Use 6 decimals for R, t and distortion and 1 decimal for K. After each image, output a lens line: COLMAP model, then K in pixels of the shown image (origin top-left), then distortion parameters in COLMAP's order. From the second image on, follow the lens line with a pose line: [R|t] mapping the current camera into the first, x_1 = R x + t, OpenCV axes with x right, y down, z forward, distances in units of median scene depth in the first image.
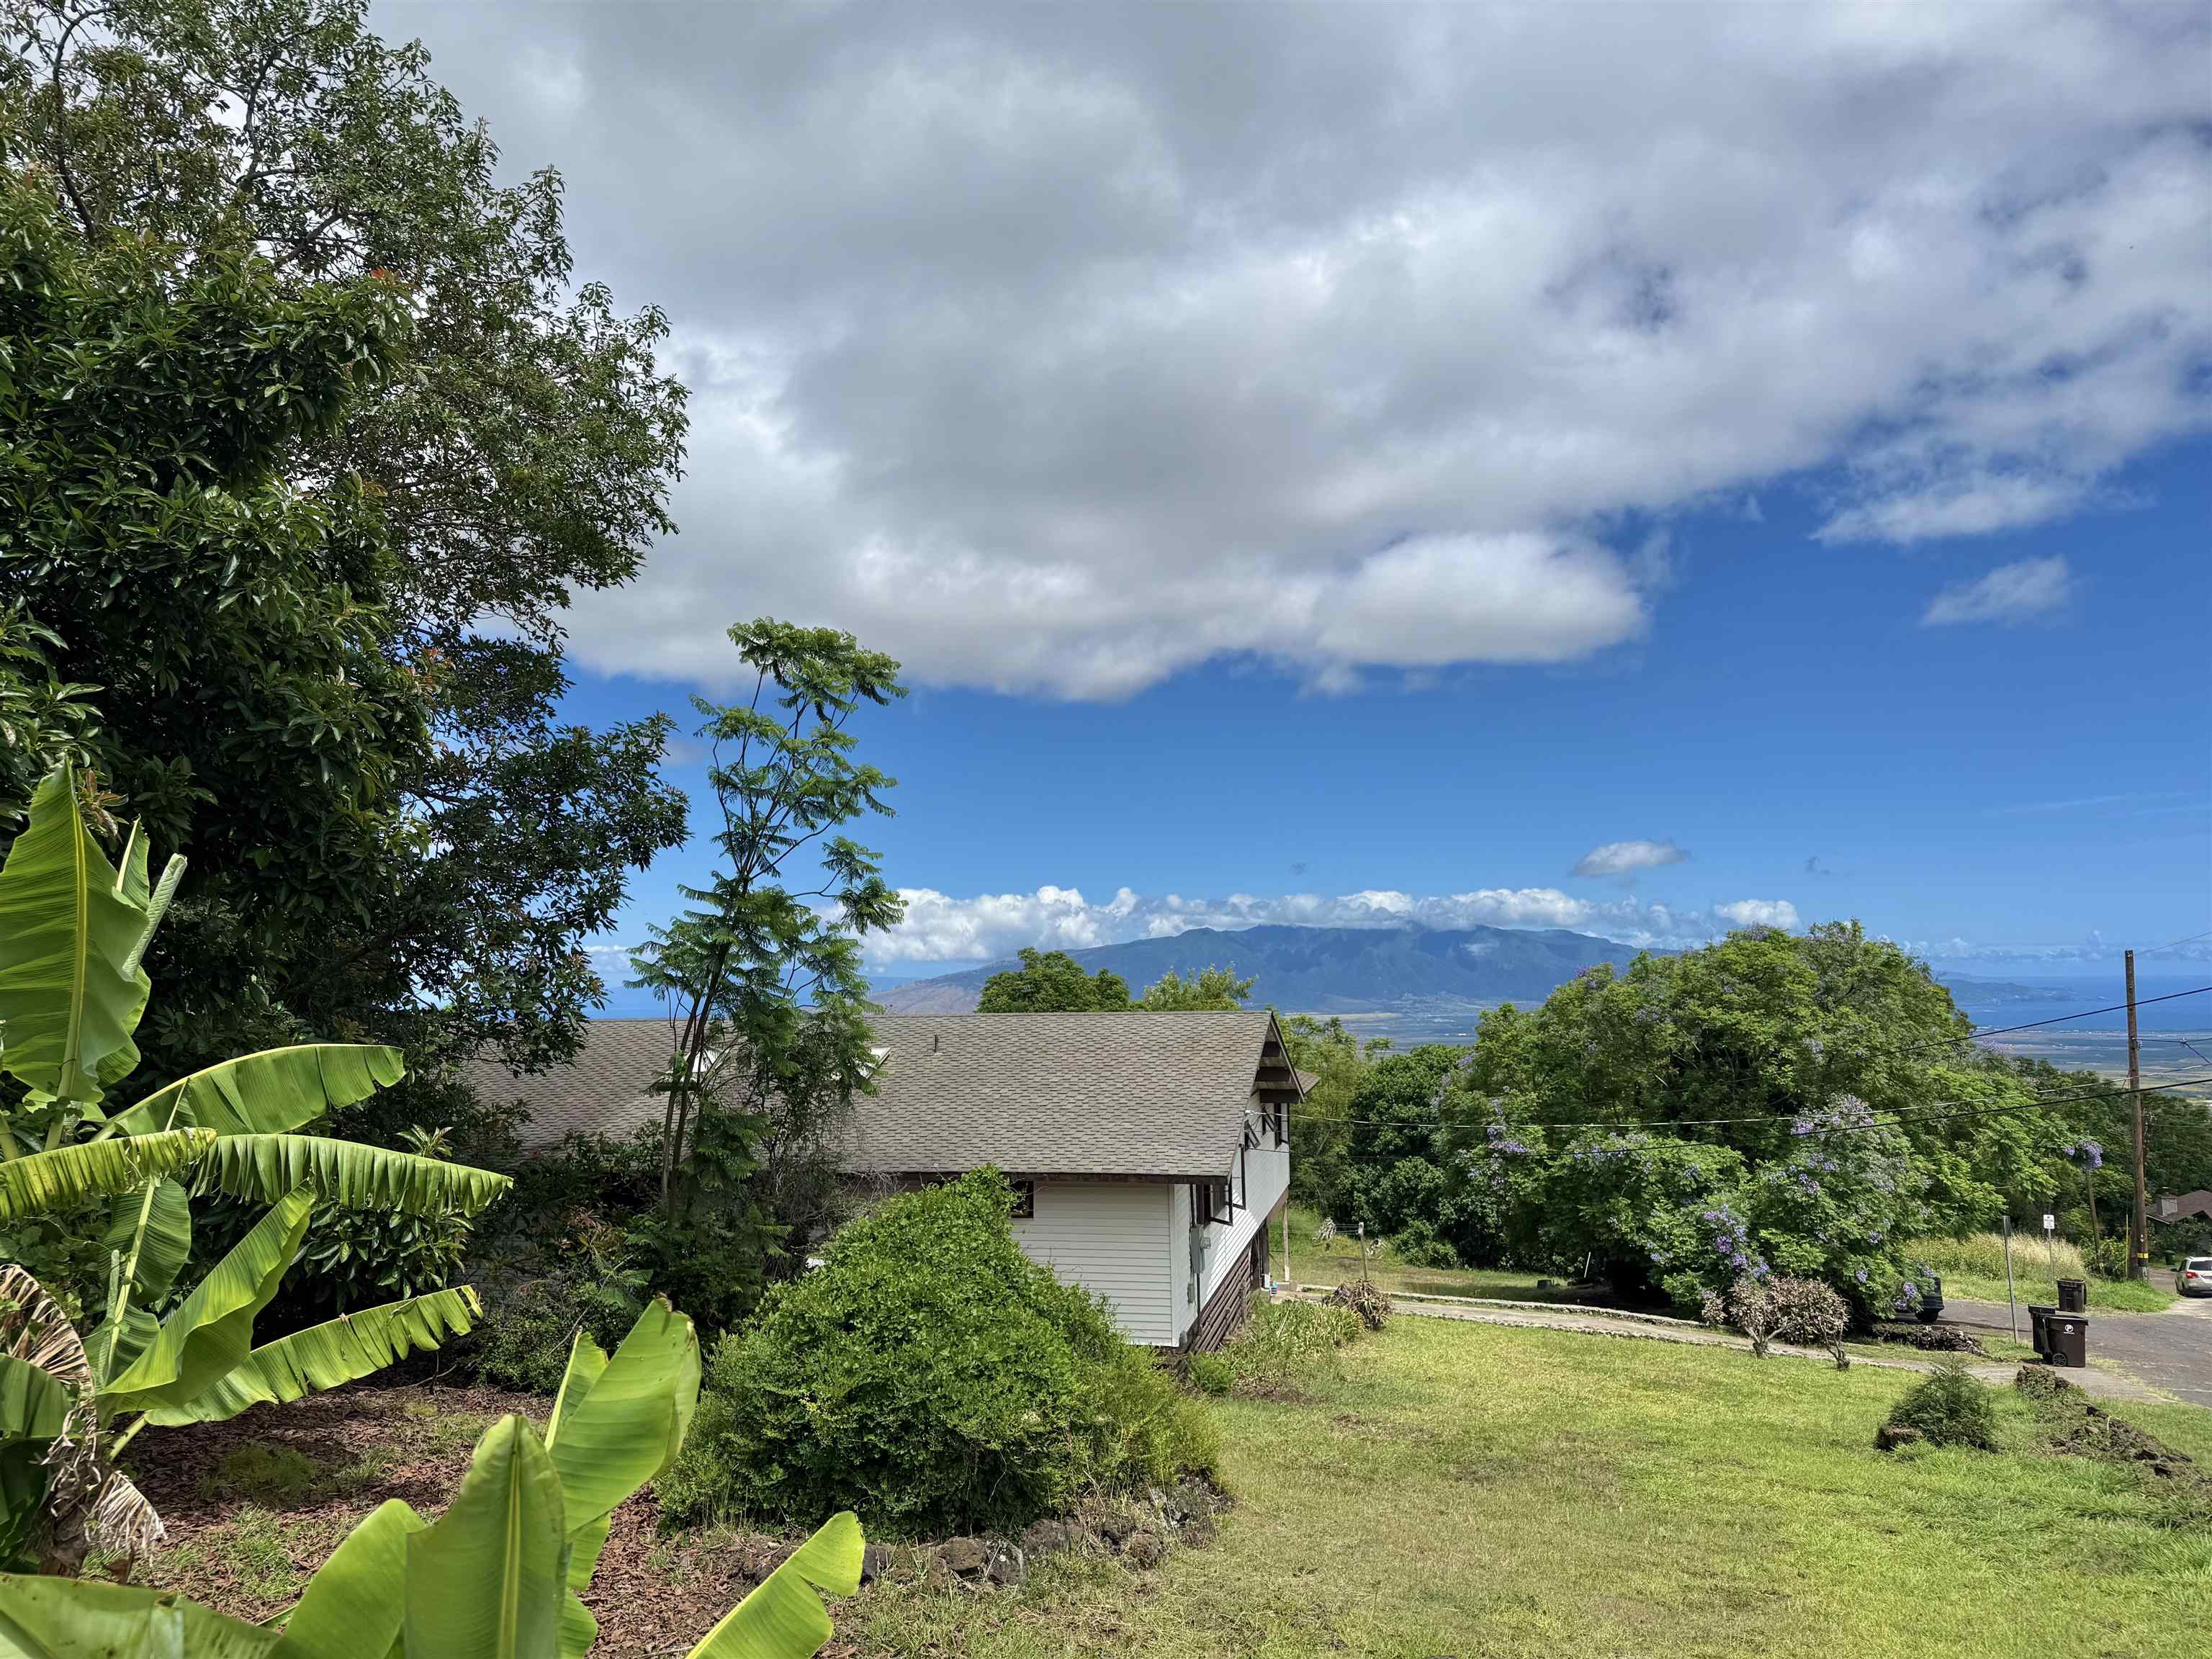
lens RADIAL K [[1551.1, 0, 1100.2], [0, 1551.1, 795.0], [0, 0, 1]] dist [0.051025, -0.064386]
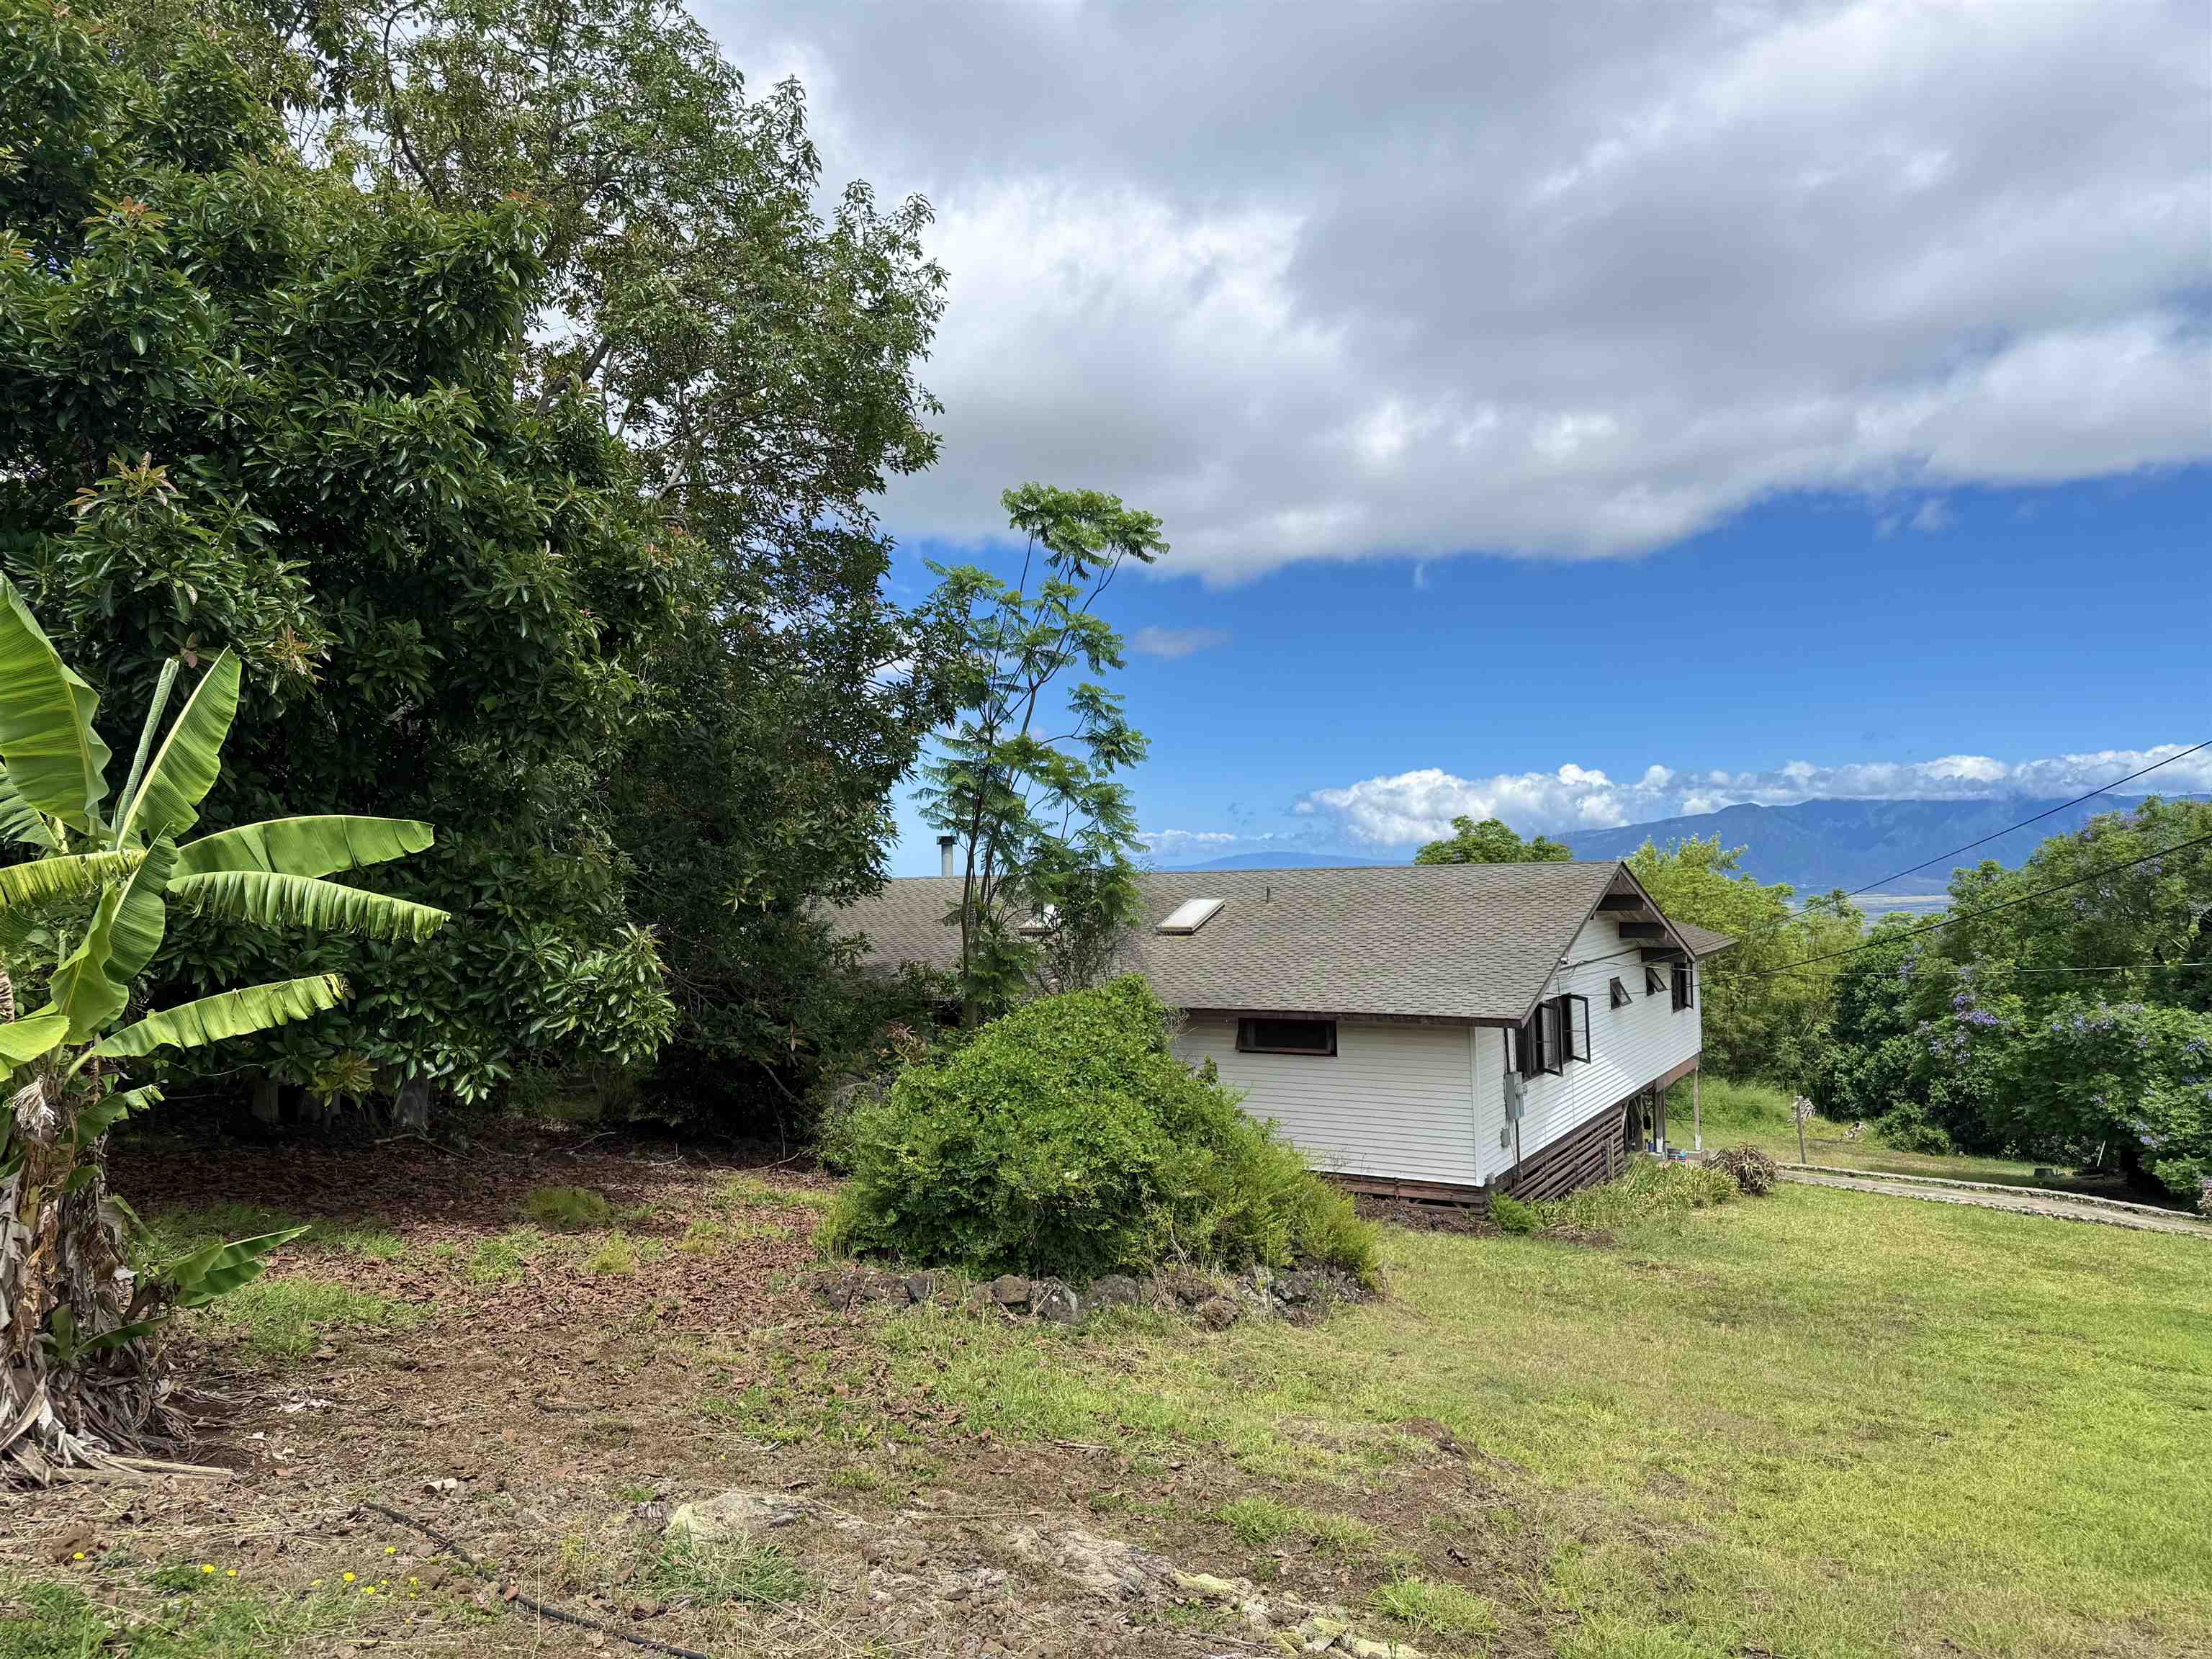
lens RADIAL K [[1551.1, 0, 1092.6], [0, 1551.1, 820.7], [0, 0, 1]] dist [0.051025, -0.064386]
pose [[0.943785, -0.020908, -0.329899, 0.165975], [0.050253, 0.995473, 0.080675, 0.030556], [0.326718, -0.092719, 0.940563, -0.000122]]
